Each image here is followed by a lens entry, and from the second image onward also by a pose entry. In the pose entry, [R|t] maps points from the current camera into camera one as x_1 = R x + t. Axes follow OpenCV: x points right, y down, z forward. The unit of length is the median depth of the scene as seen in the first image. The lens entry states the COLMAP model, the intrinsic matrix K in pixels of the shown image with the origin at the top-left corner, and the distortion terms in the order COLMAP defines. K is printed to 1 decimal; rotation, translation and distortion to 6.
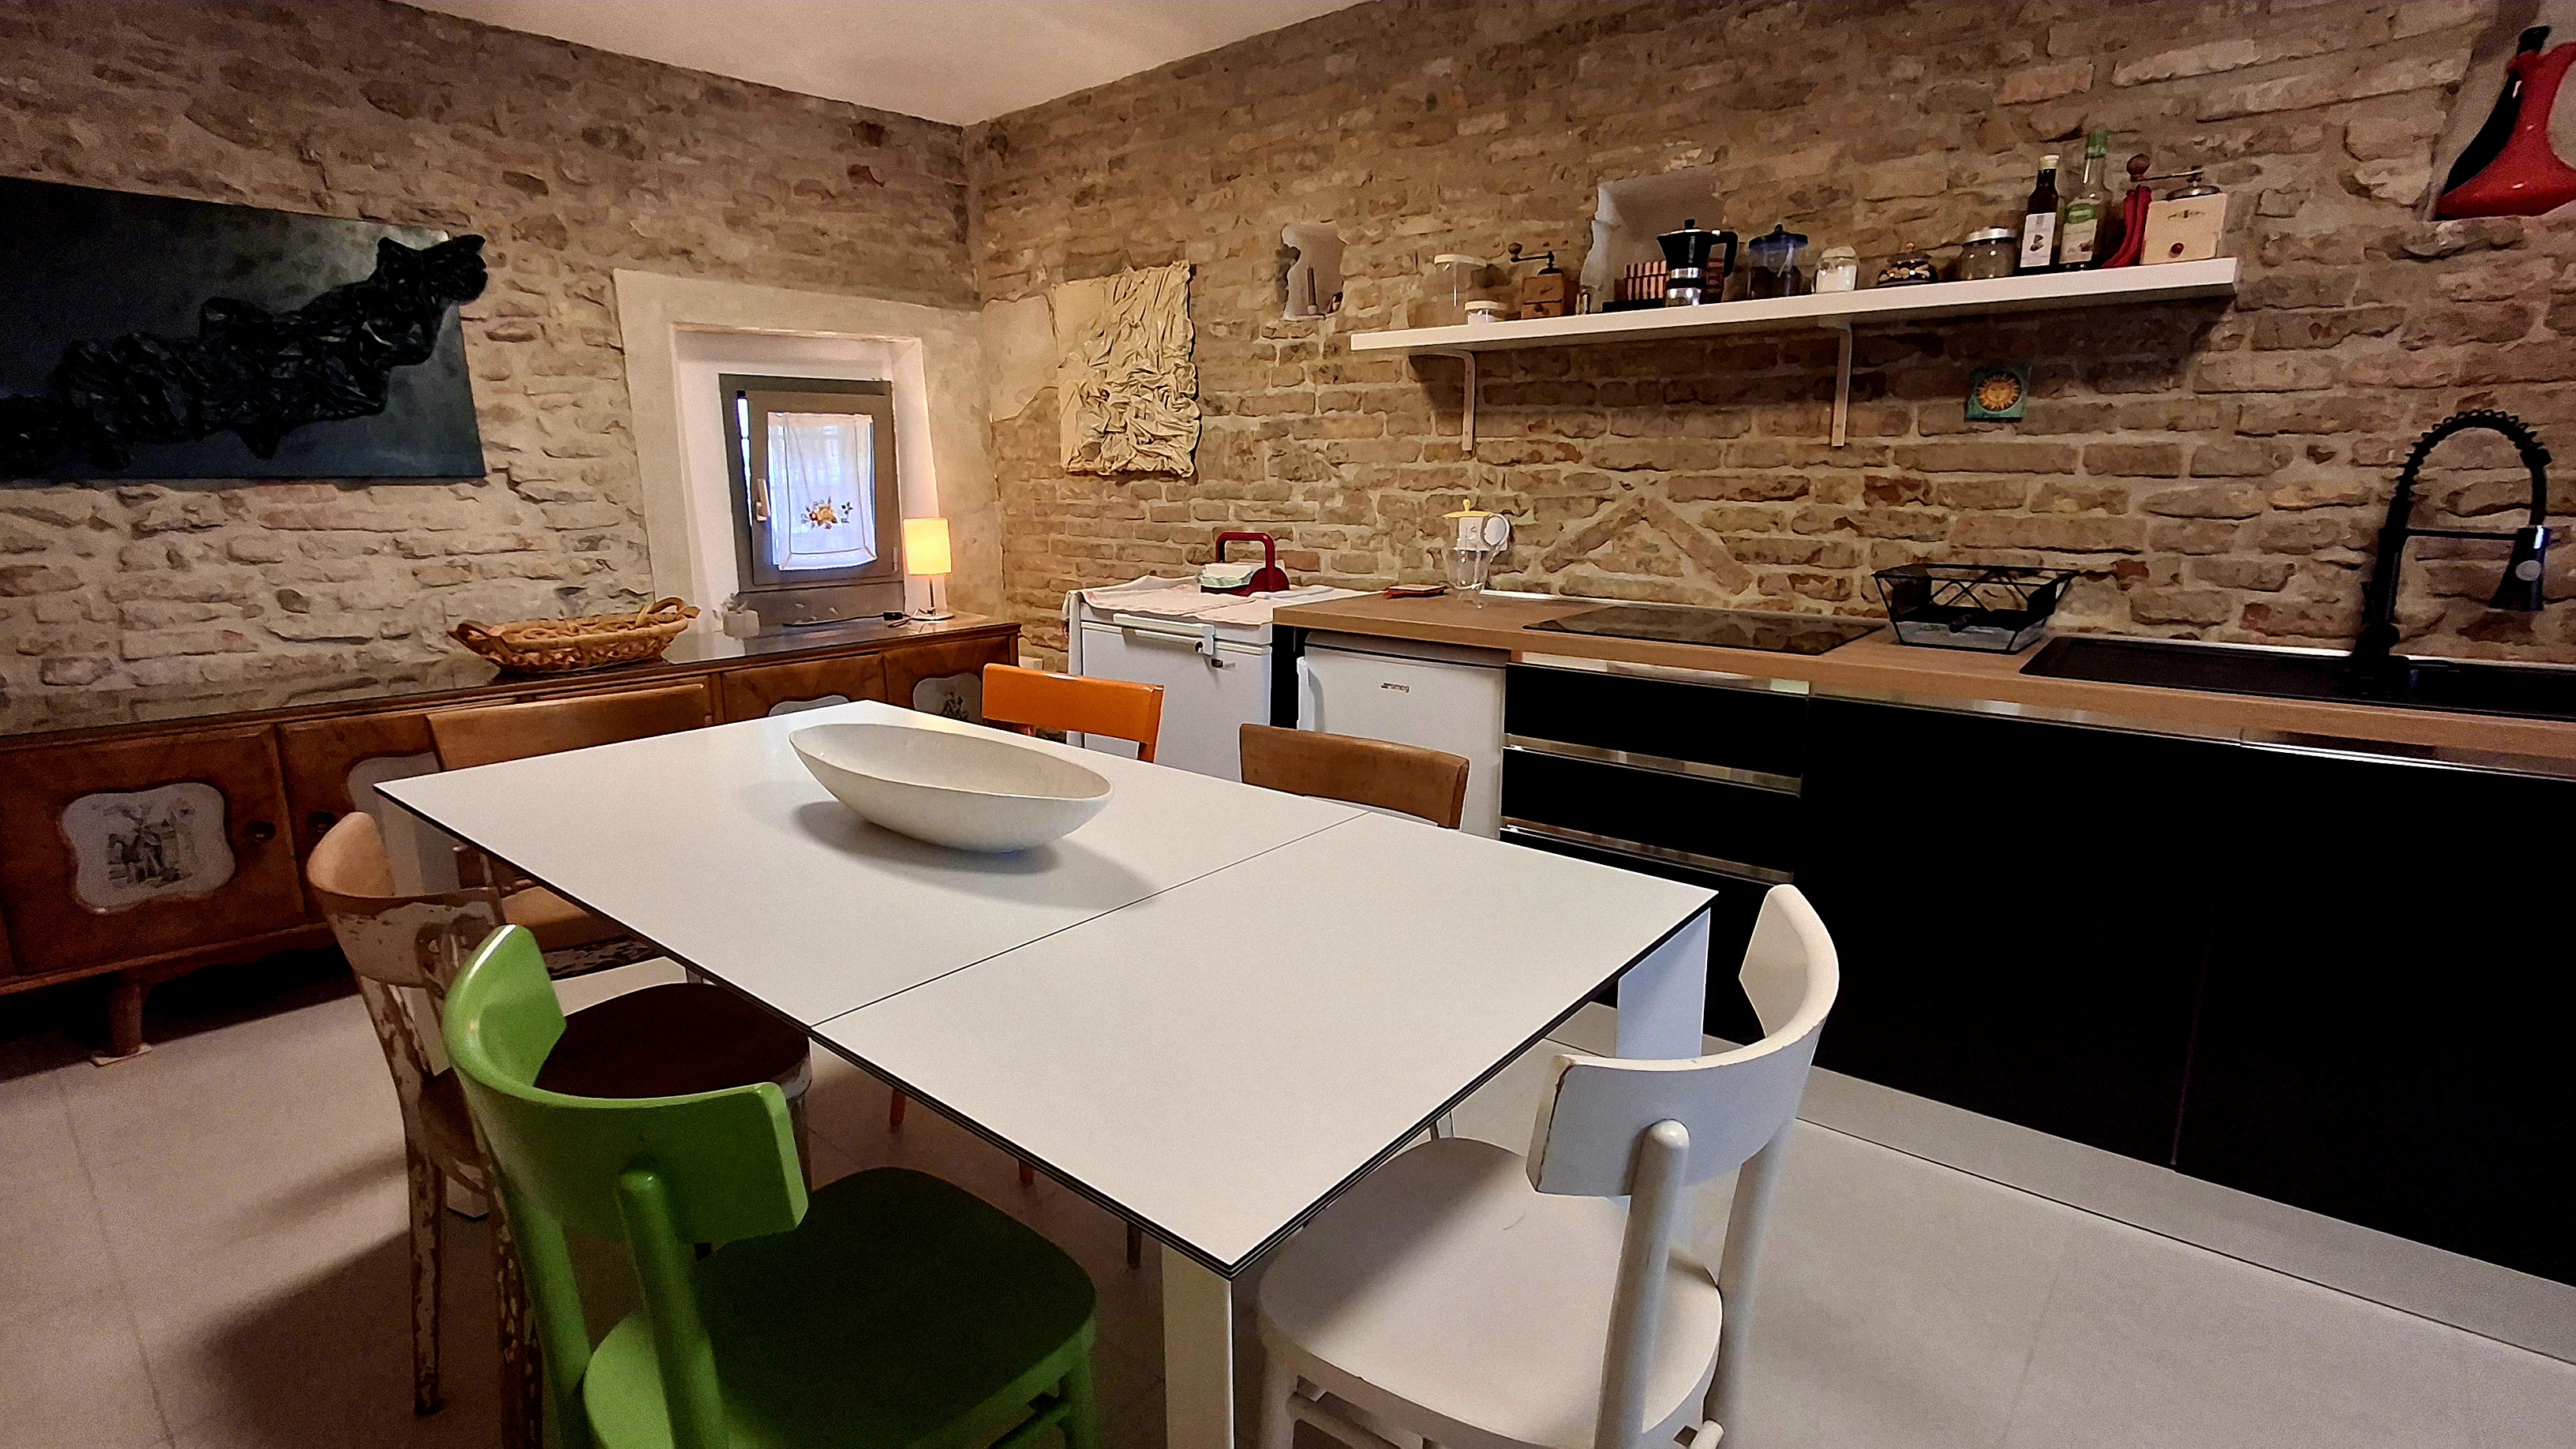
lens RADIAL K [[1169.5, 0, 1275.0], [0, 1169.5, 717.6], [0, 0, 1]] dist [-0.003053, 0.006813]
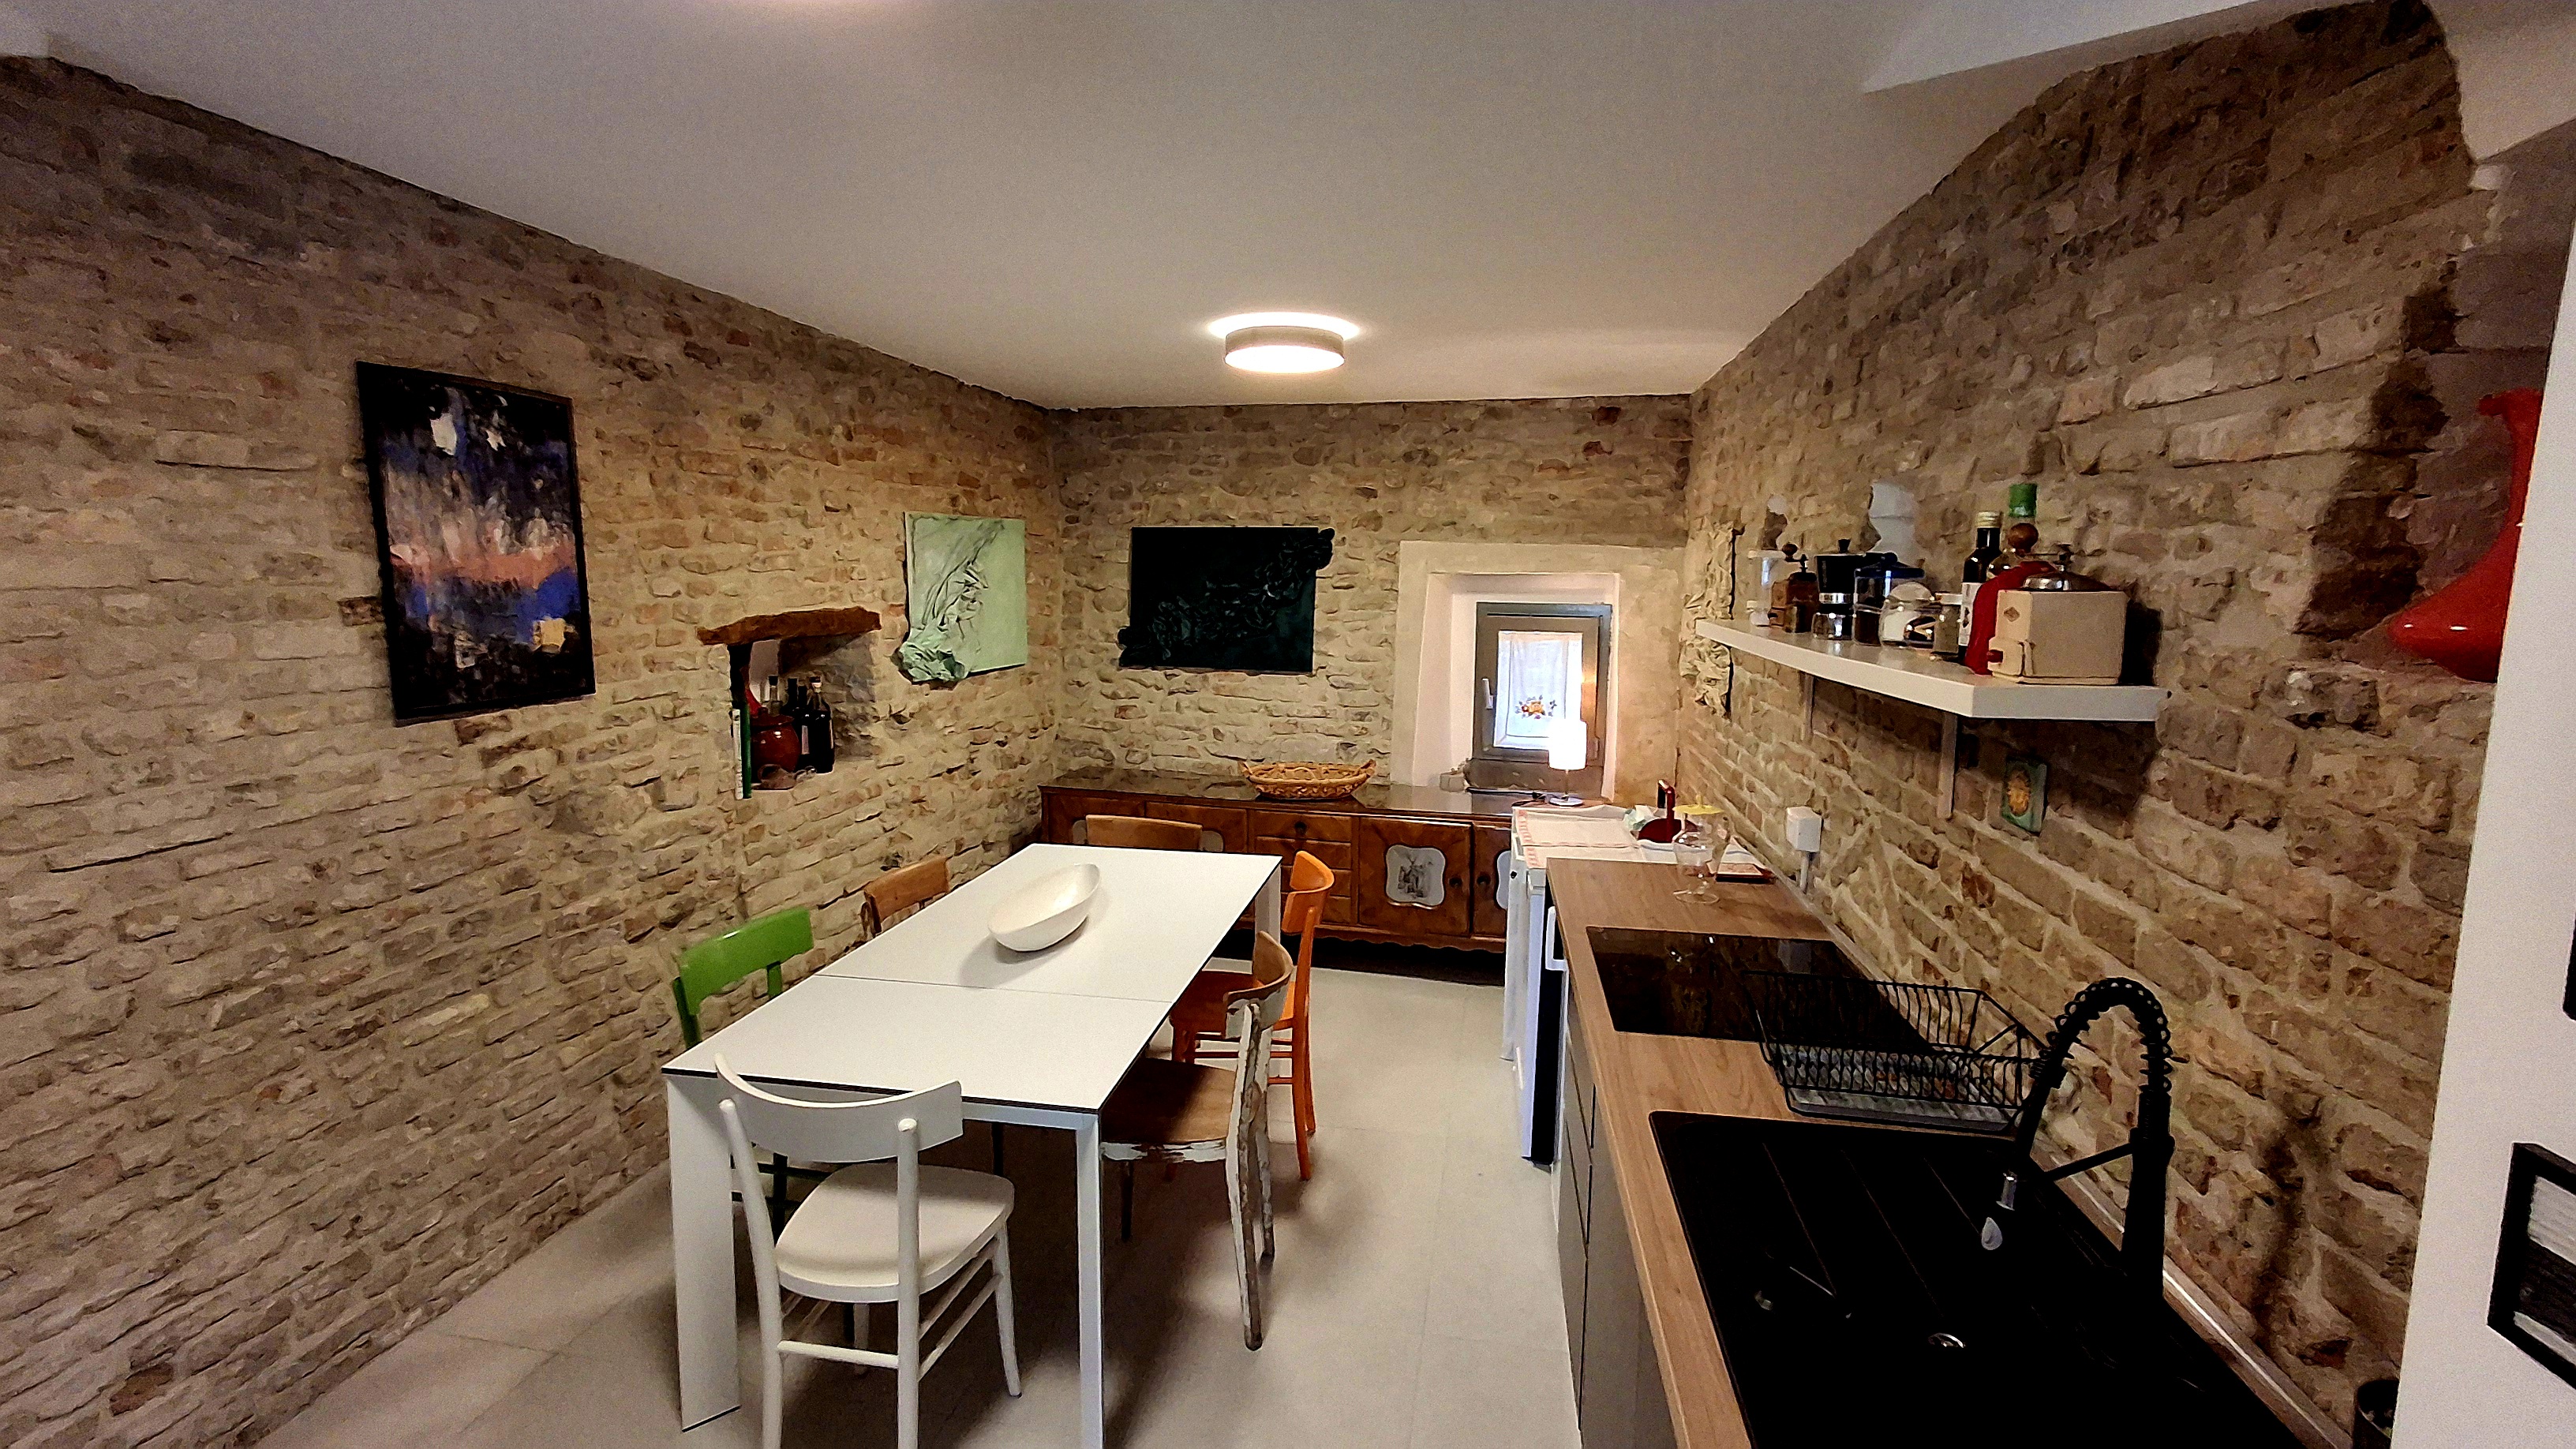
lens RADIAL K [[1169.5, 0, 1289.8], [0, 1169.5, 715.1], [0, 0, 1]] dist [-0.003053, 0.006813]
pose [[0.495018, 0.119620, -0.860609, 0.689157], [-0.192757, 0.980916, 0.025469, -0.172088], [0.847232, 0.153281, 0.508629, 0.140999]]
